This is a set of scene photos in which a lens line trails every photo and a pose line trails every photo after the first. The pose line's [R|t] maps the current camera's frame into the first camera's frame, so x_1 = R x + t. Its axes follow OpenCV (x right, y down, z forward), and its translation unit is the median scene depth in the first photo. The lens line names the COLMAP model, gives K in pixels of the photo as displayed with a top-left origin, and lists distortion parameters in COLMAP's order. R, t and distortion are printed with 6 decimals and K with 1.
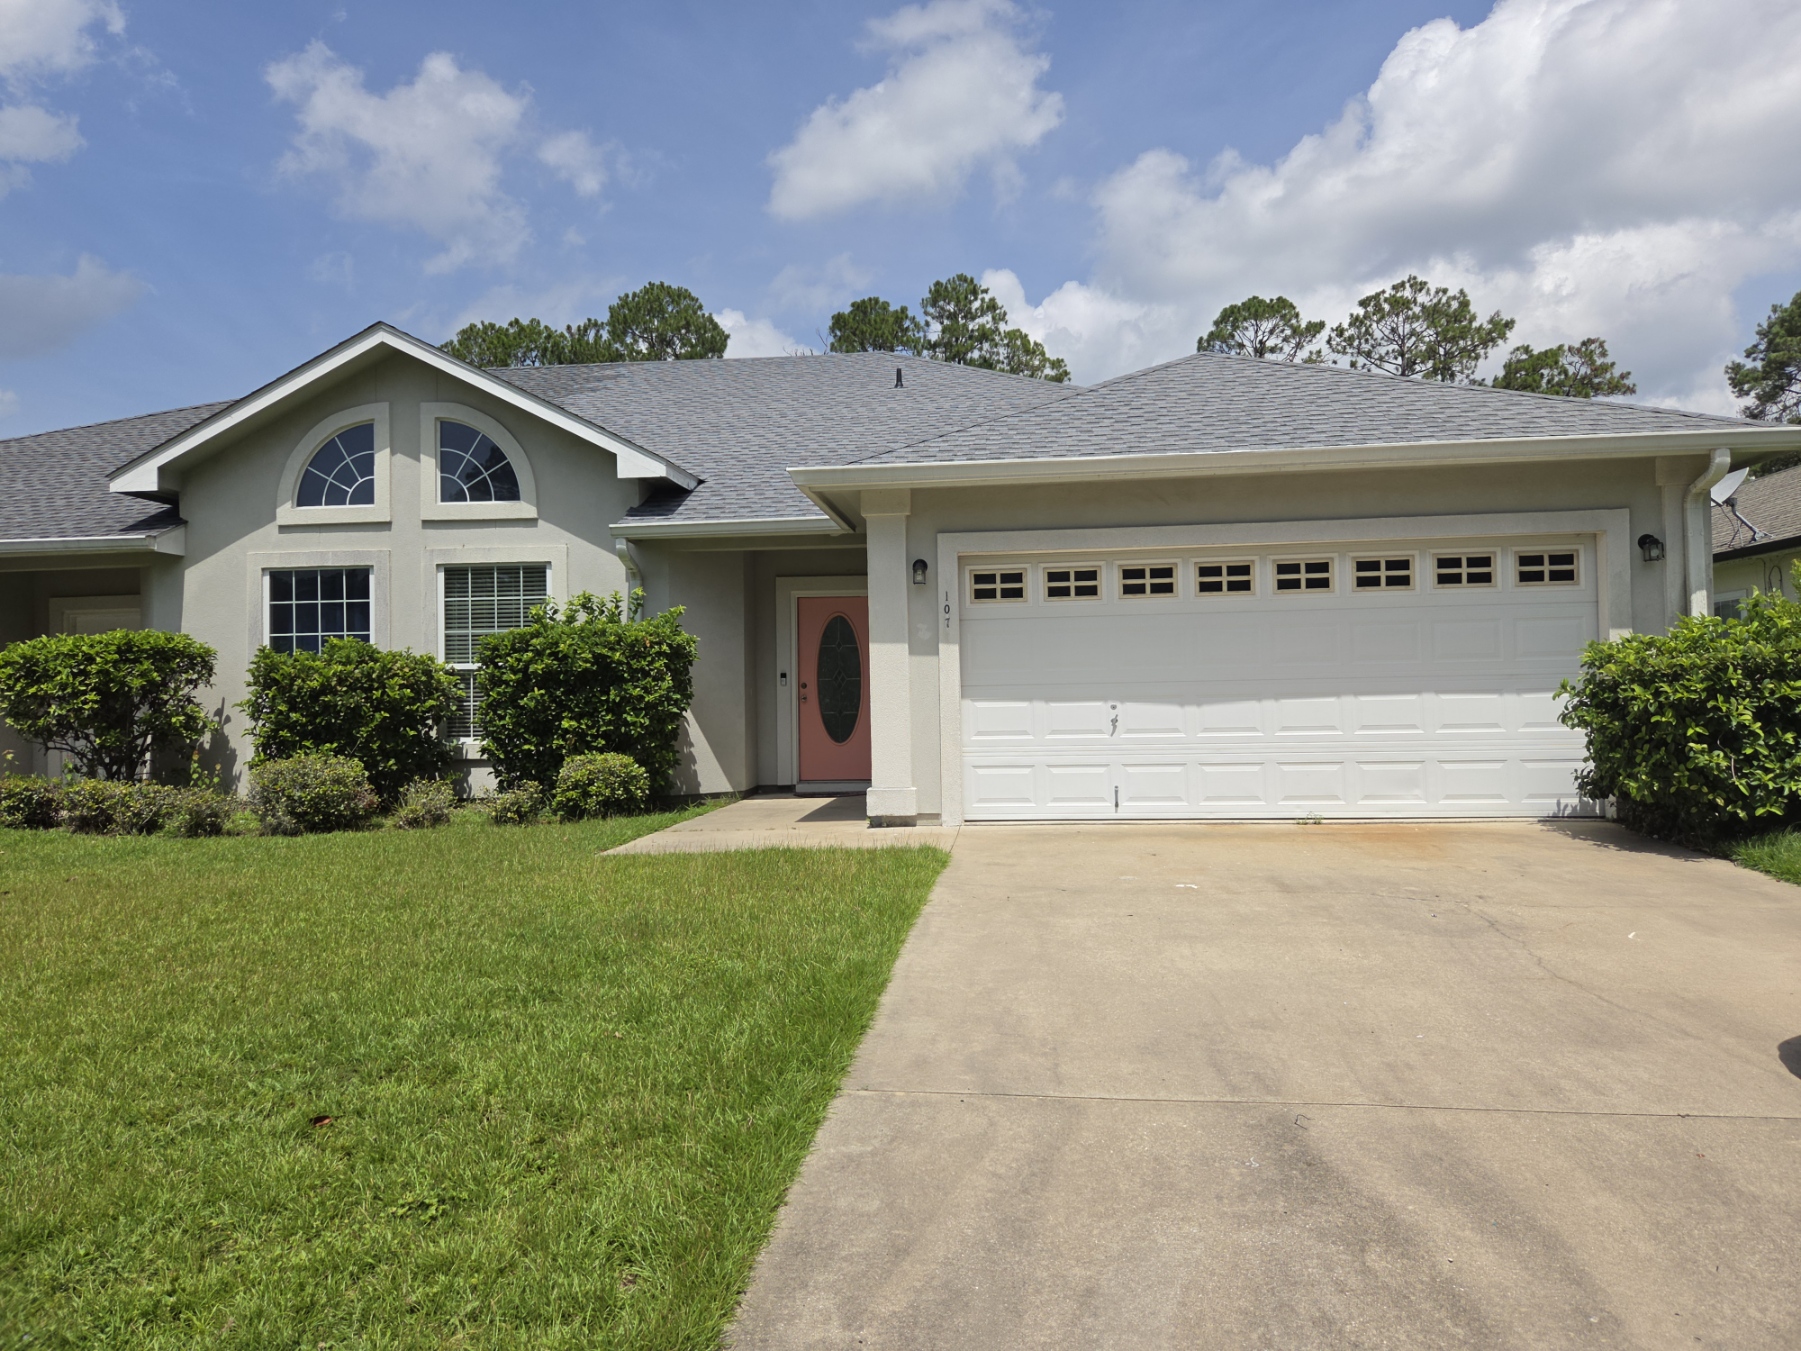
lens RADIAL K [[1162.4, 0, 900.5], [0, 1162.4, 675.5], [0, 0, 1]] dist [0.079324, -0.078097]
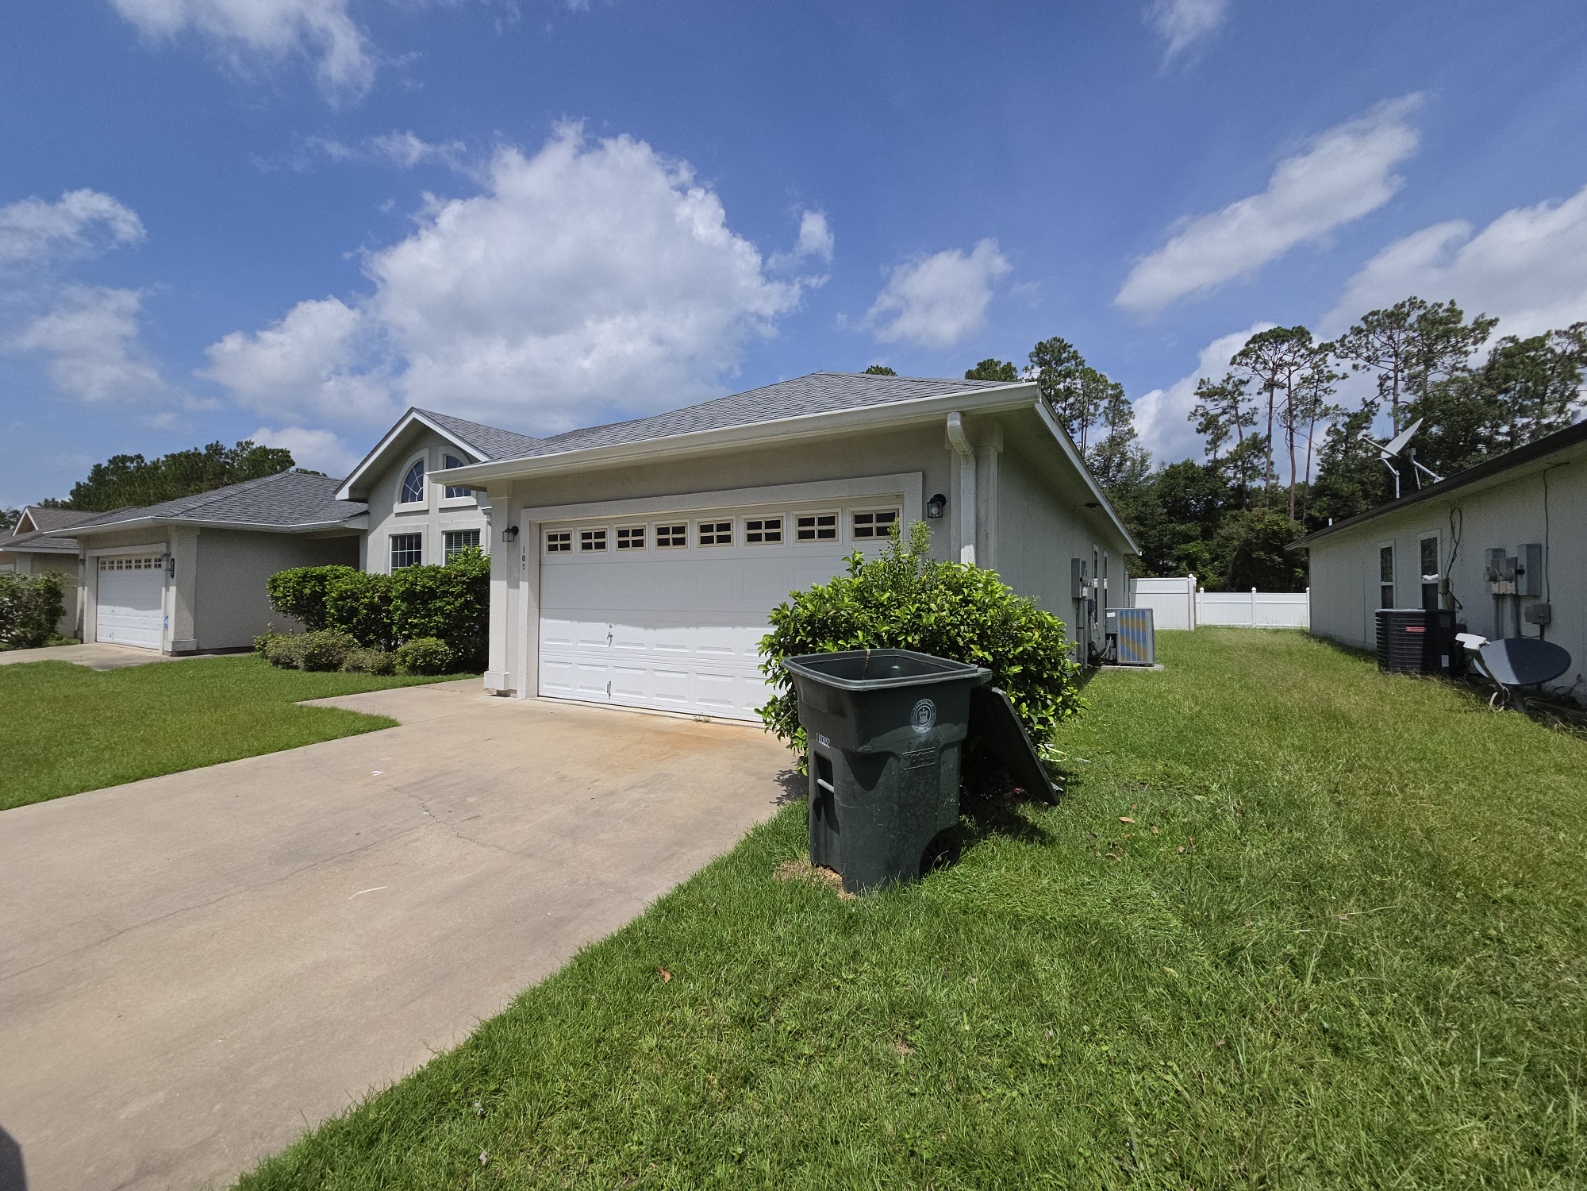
lens RADIAL K [[629.2, 0, 790.1], [0, 629.2, 584.4], [0, 0, 1]] dist [0.001823, 0.000214]
pose [[0.919839, 0.015557, -0.391988, 0.689536], [-0.011116, 0.999846, 0.013598, -0.037559], [0.392139, -0.008151, 0.919870, 0.371398]]
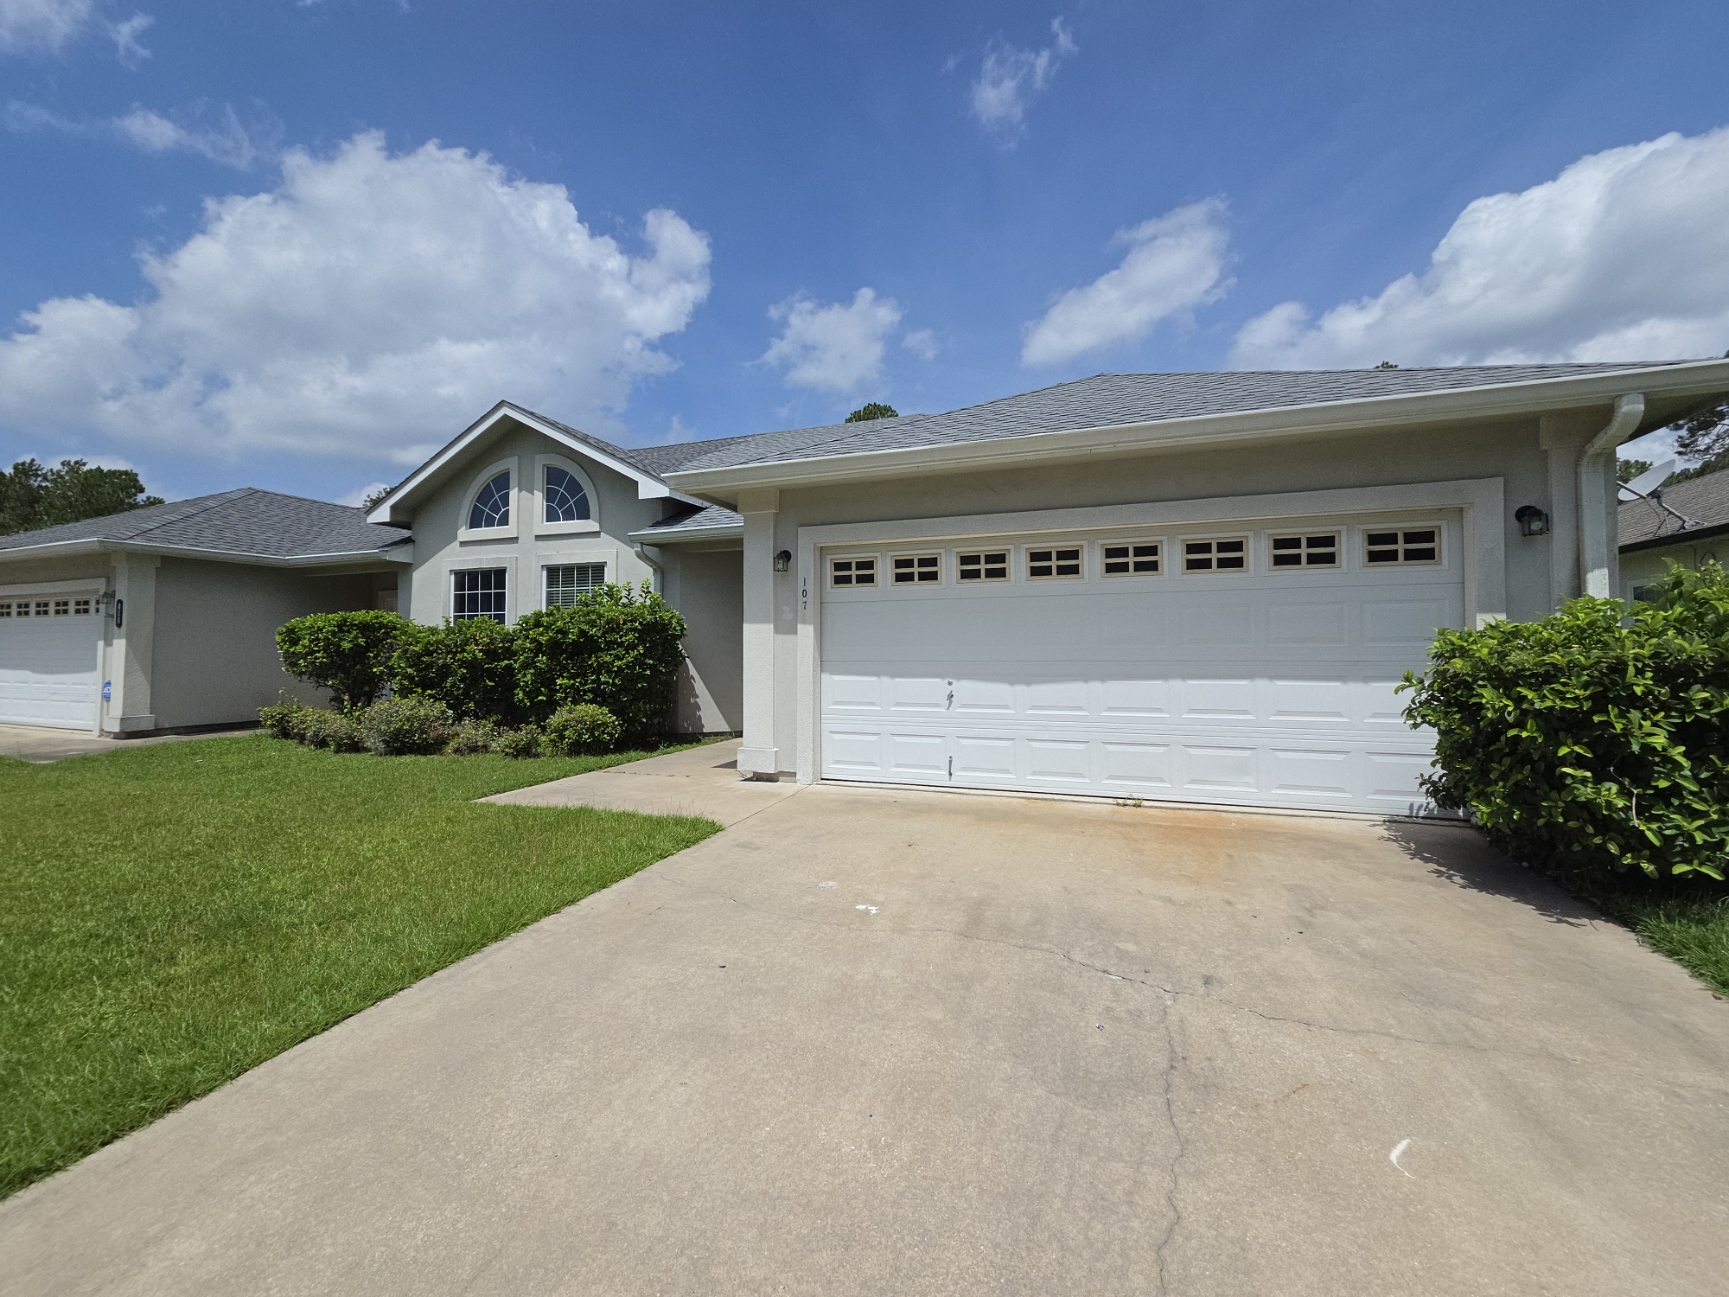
lens RADIAL K [[690.0, 0, 865.1], [0, 690.0, 636.7], [0, 0, 1]] dist [0.001335, 0.000314]
pose [[0.969947, 0.010193, -0.243105, 0.261412], [-0.009889, 0.999948, 0.002474, -0.016823], [0.243117, 0.000004, 0.969997, 0.358478]]
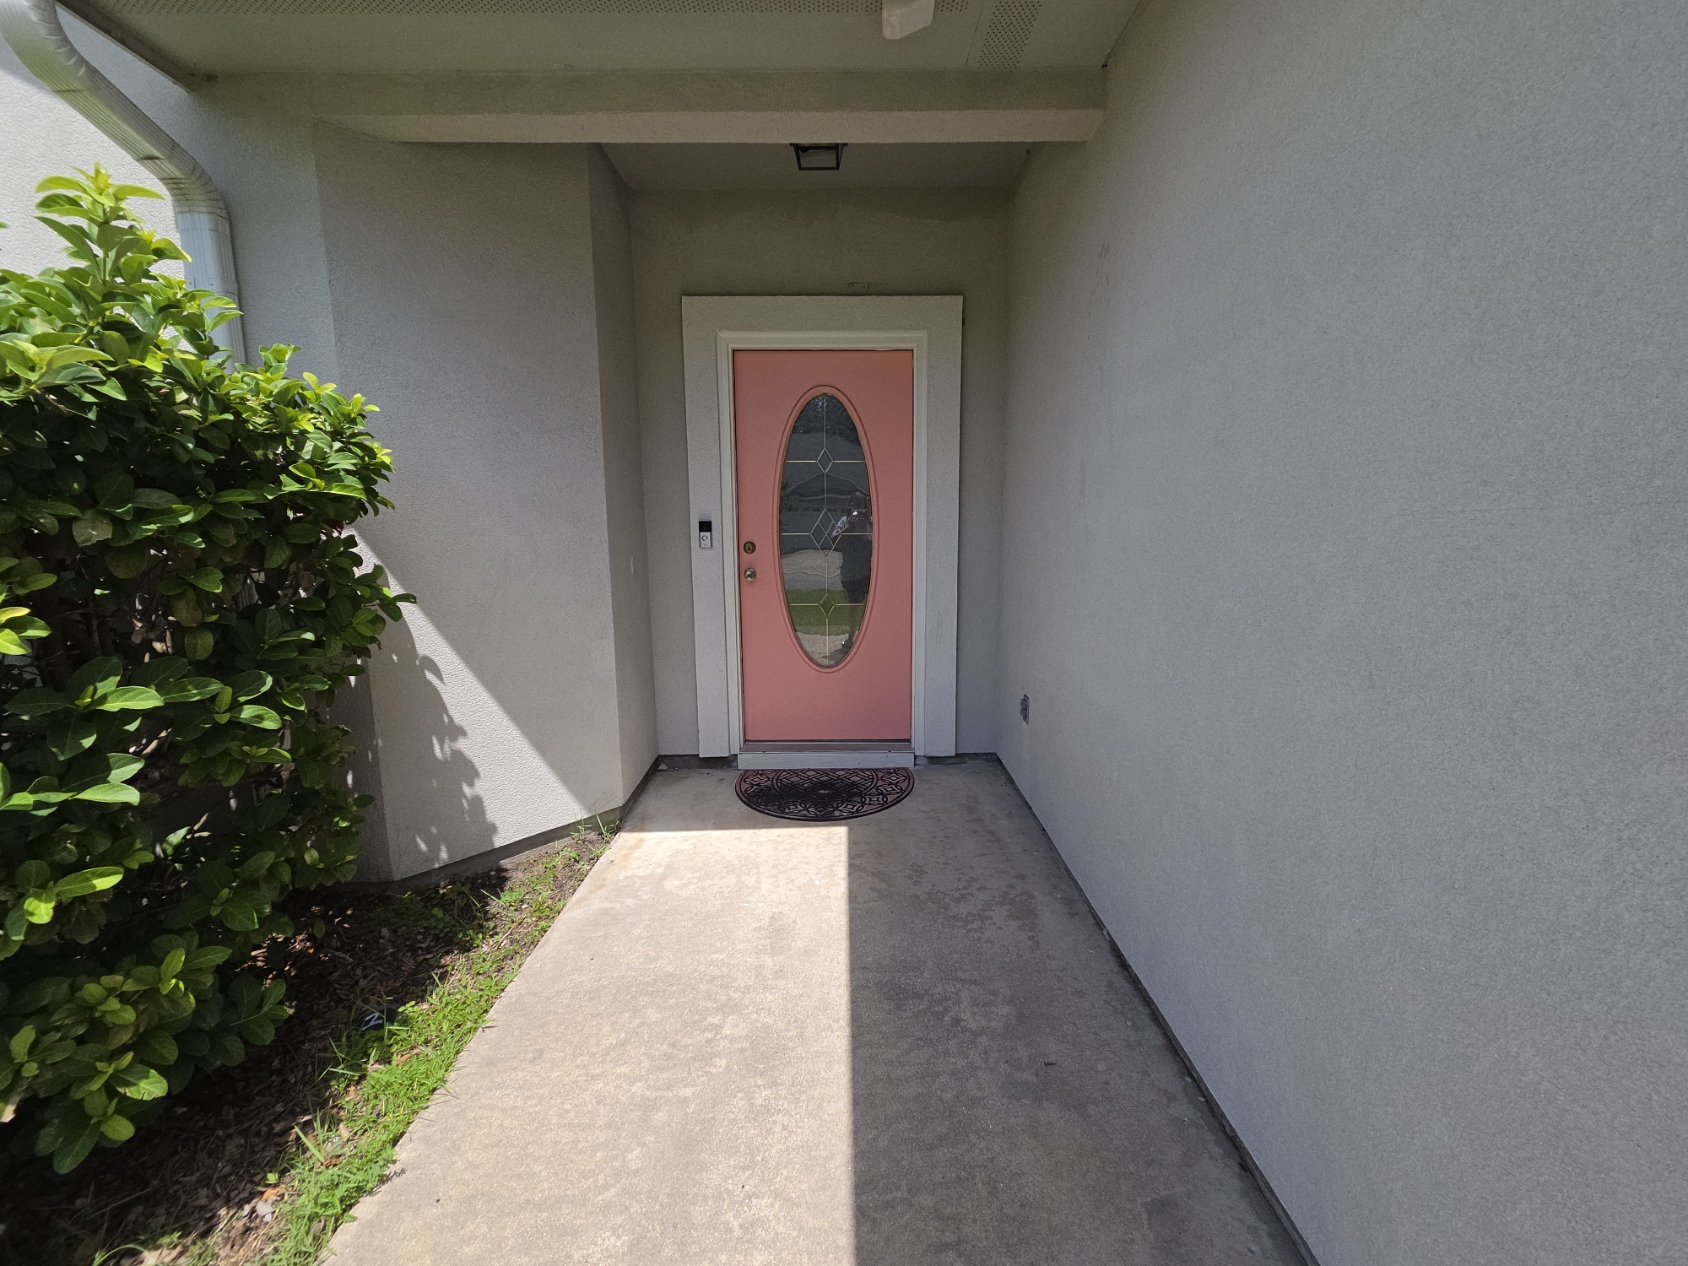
lens RADIAL K [[684.3, 0, 842.5], [0, 684.3, 613.4], [0, 0, 1]] dist [-0.000582, -0.000033]
pose [[0.993027, -0.013972, 0.117058, -0.111626], [-0.005623, 0.986209, 0.165409, -0.015412], [-0.117755, -0.164914, 0.979253, 1.021412]]
